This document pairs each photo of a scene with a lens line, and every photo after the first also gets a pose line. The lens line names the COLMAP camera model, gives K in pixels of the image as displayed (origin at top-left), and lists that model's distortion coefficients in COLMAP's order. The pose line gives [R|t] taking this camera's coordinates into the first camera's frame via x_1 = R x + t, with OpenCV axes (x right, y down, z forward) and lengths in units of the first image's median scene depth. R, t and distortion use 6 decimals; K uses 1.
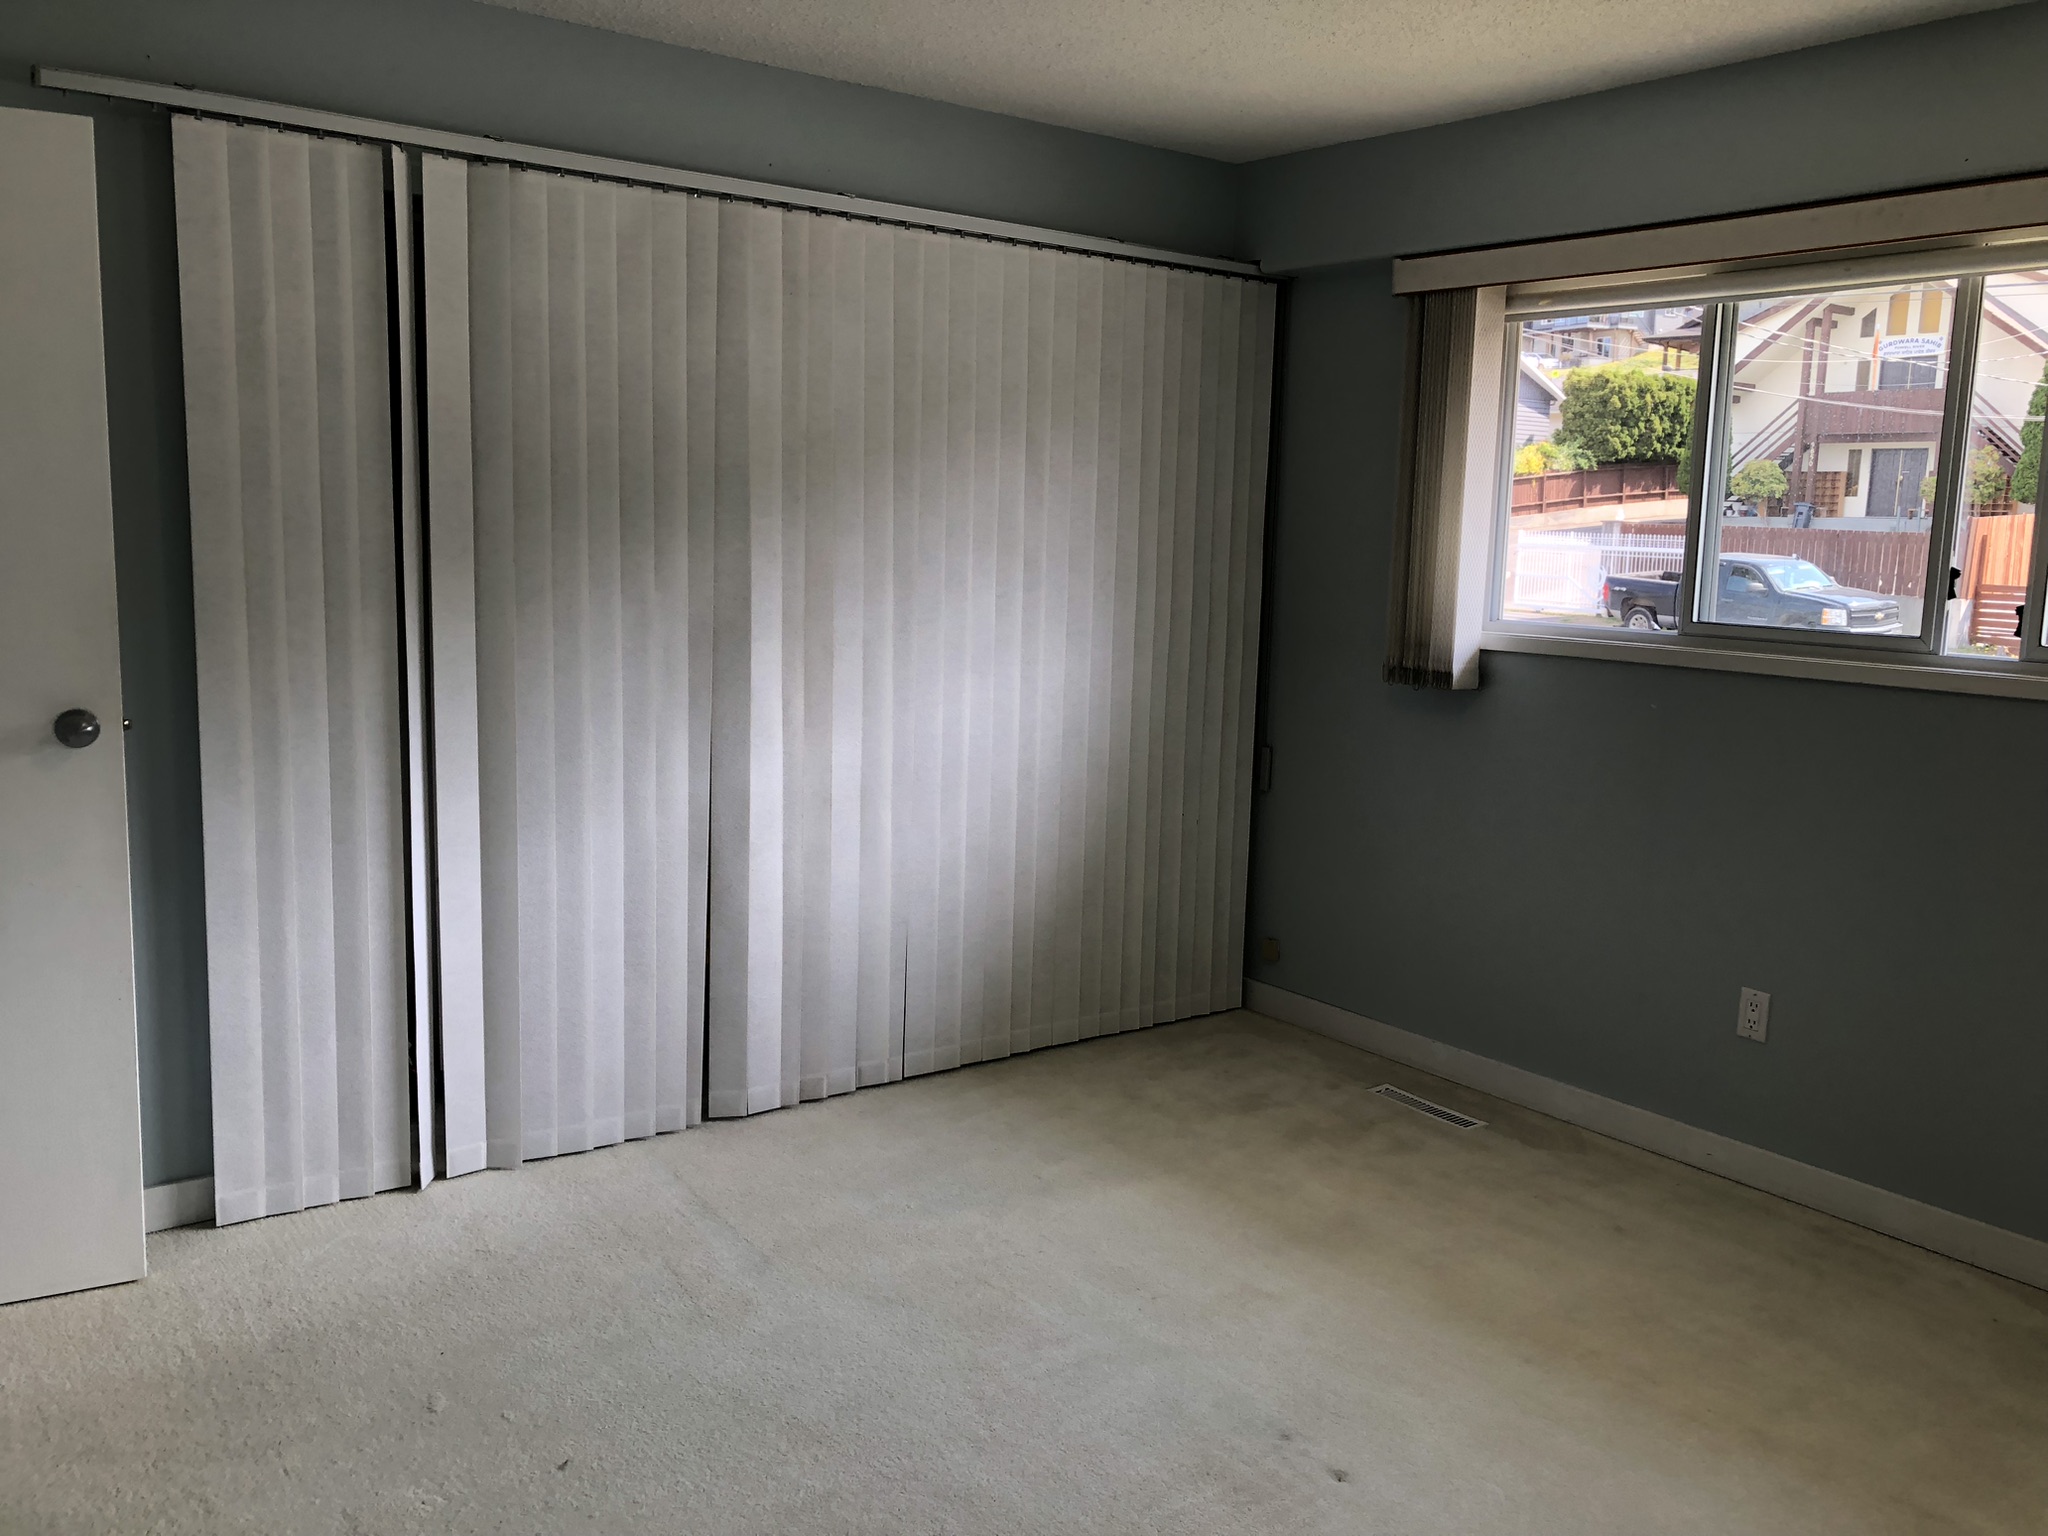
lens RADIAL K [[1669.5, 0, 1038.9], [0, 1669.5, 761.9], [0, 0, 1]] dist [0.037903, -0.045368]
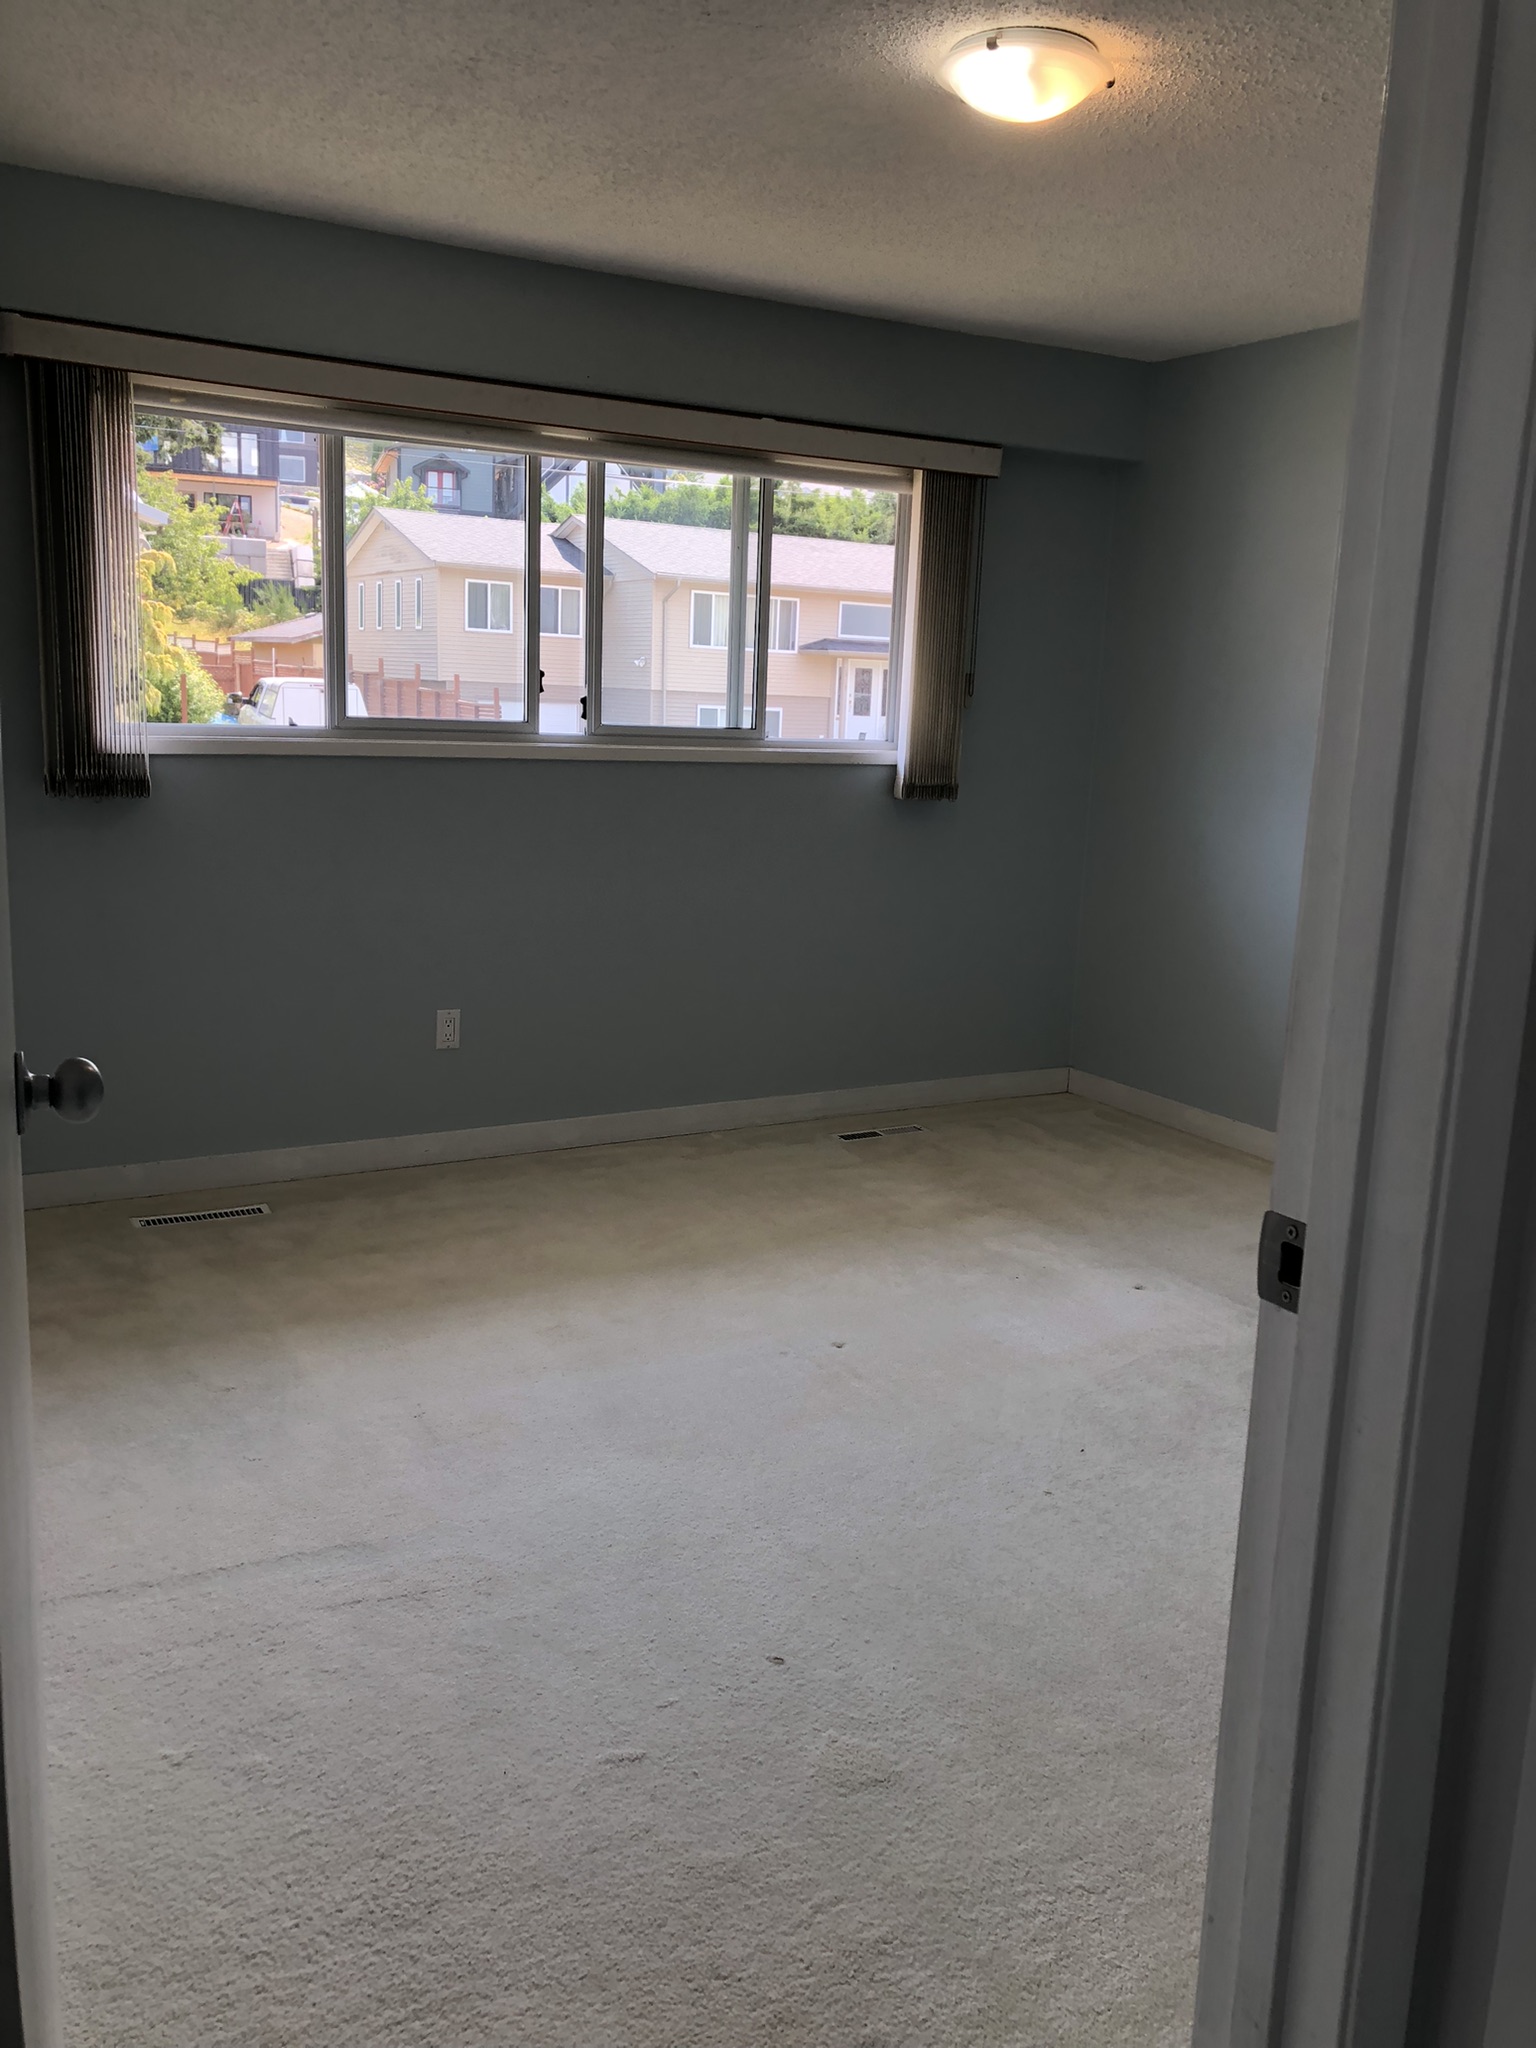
lens RADIAL K [[1669.5, 0, 783.9], [0, 1669.5, 1028.1], [0, 0, 1]] dist [0.037903, -0.045368]
pose [[0.113754, -0.215927, 0.969761, -0.773287], [0.108903, 0.972925, 0.203857, -0.080388], [-0.987522, 0.082421, 0.134189, 0.583955]]
